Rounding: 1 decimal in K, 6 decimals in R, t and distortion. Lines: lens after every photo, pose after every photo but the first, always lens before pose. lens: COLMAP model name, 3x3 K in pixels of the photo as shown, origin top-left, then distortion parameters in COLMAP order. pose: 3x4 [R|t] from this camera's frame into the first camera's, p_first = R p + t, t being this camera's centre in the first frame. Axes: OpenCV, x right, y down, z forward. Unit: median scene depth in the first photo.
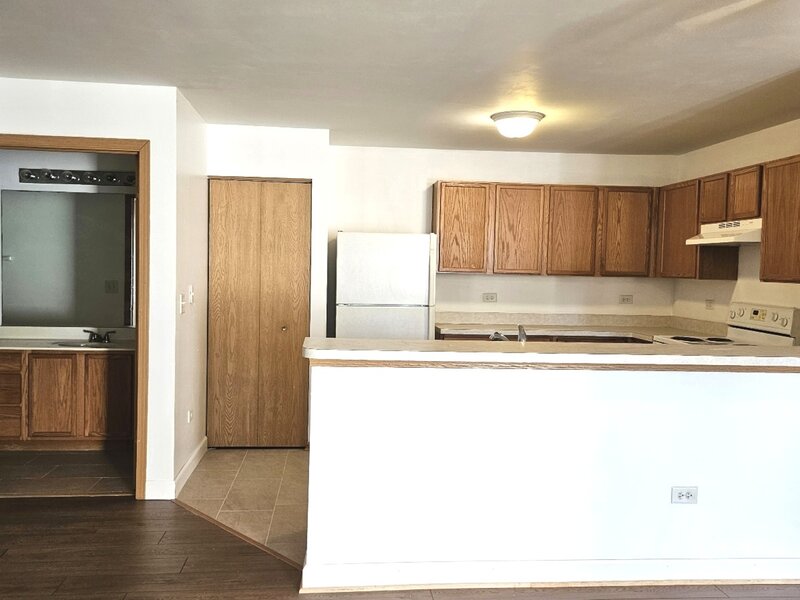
lens RADIAL K [[712.9, 0, 400.7], [0, 712.9, 299.3], [0, 0, 1]] dist [0.058852, -0.043866]
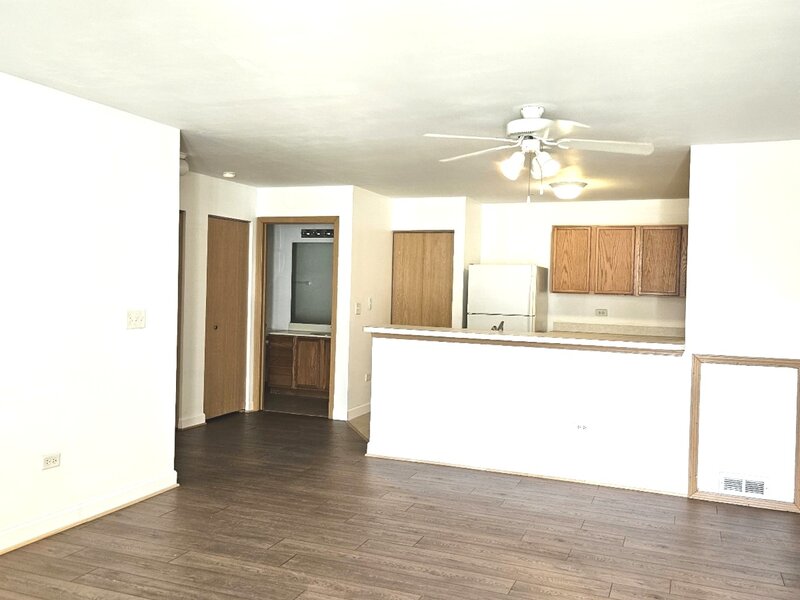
lens RADIAL K [[712.9, 0, 397.9], [0, 712.9, 298.7], [0, 0, 1]] dist [0.058852, -0.043866]
pose [[0.884417, 0.009986, -0.466590, 0.474418], [-0.028698, 0.999043, -0.033015, 0.030116], [0.465814, 0.042589, 0.883857, -0.380383]]
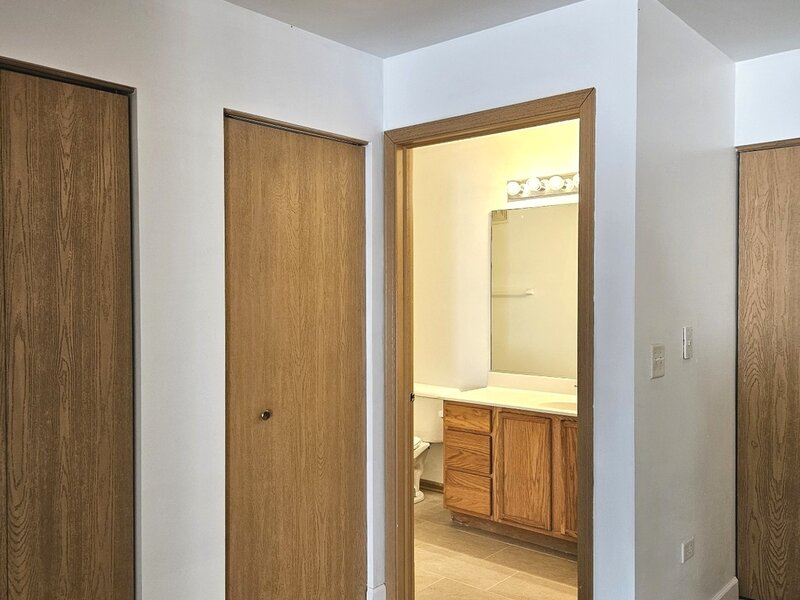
lens RADIAL K [[712.9, 0, 414.7], [0, 712.9, 301.6], [0, 0, 1]] dist [0.058852, -0.043866]
pose [[0.695345, -0.012046, -0.718575, -0.019807], [-0.015683, 0.999367, -0.031929, -0.016951], [0.718505, 0.033471, 0.694716, 0.378570]]
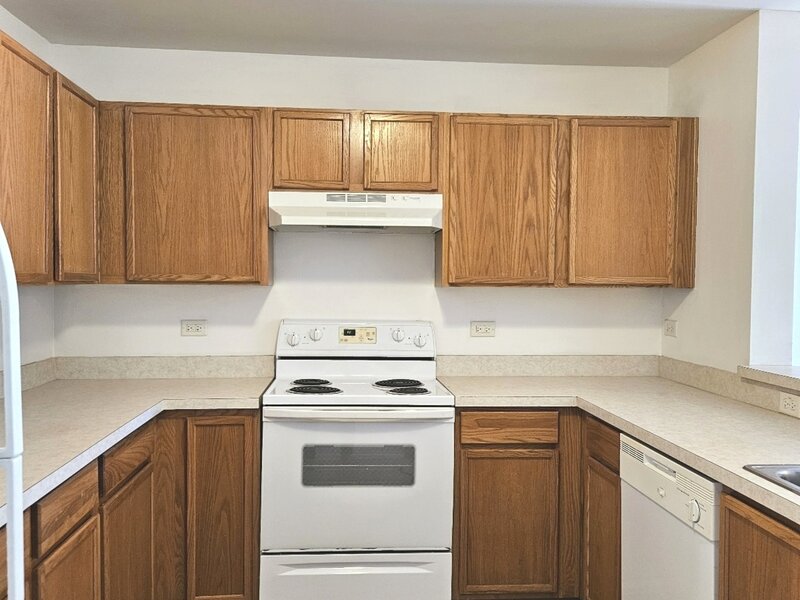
lens RADIAL K [[712.9, 0, 402.0], [0, 712.9, 302.5], [0, 0, 1]] dist [0.058852, -0.043866]
pose [[0.013618, -0.055851, 0.998346, -0.159419], [0.038491, 0.997728, 0.055291, -0.042045], [-0.999166, 0.037674, 0.015737, 0.892615]]
